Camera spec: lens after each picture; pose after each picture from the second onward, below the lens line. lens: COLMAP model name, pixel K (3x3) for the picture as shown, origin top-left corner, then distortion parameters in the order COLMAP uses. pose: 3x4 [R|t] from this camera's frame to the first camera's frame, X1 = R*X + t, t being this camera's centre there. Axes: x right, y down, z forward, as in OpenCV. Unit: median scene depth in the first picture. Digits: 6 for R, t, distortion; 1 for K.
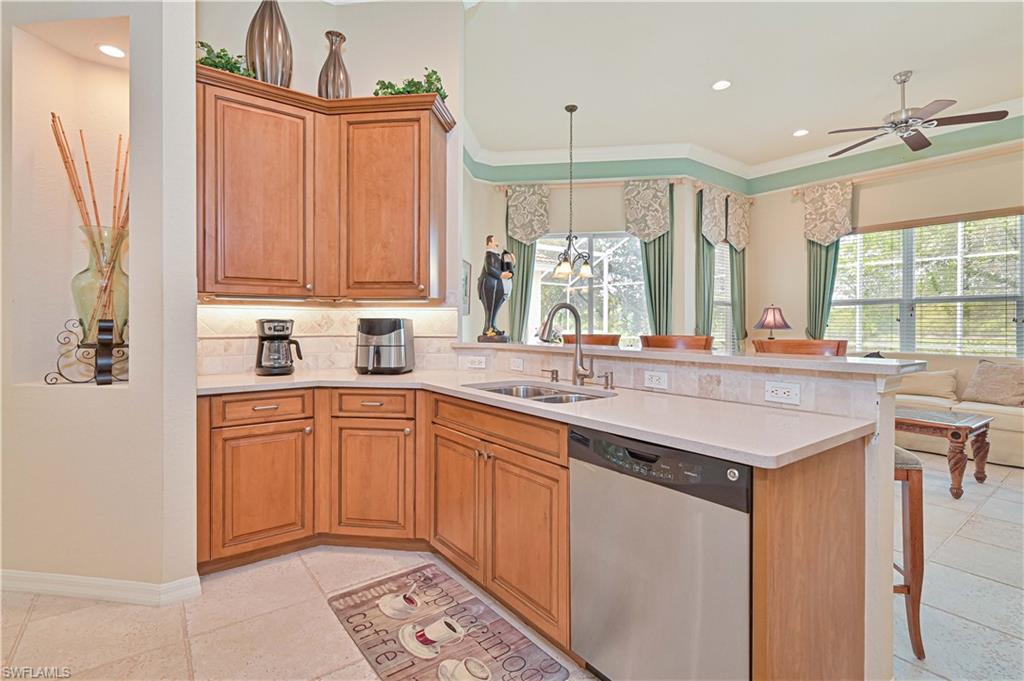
lens RADIAL K [[498.1, 0, 510.0], [0, 498.1, 329.5], [0, 0, 1]] dist [-0.001784, -0.000128]
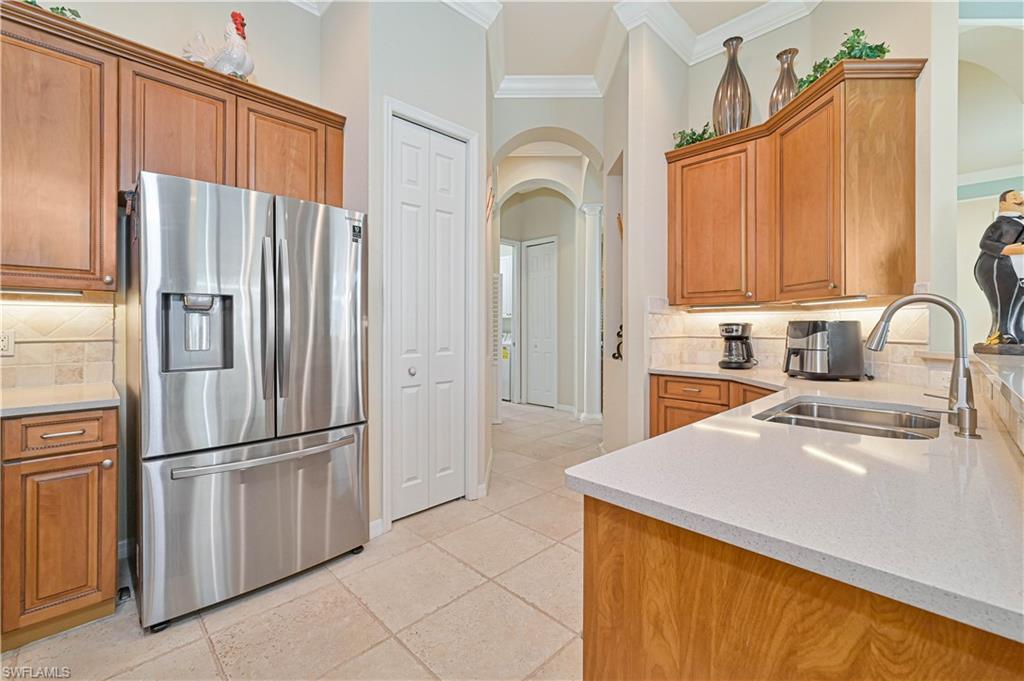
lens RADIAL K [[433.5, 0, 513.0], [0, 433.5, 331.4], [0, 0, 1]] dist [0.000344, -0.000181]
pose [[0.124675, 0.007916, -0.992166, 0.529570], [-0.012415, 0.999902, 0.006418, 0.000110], [0.992120, 0.011517, 0.124761, 0.340121]]
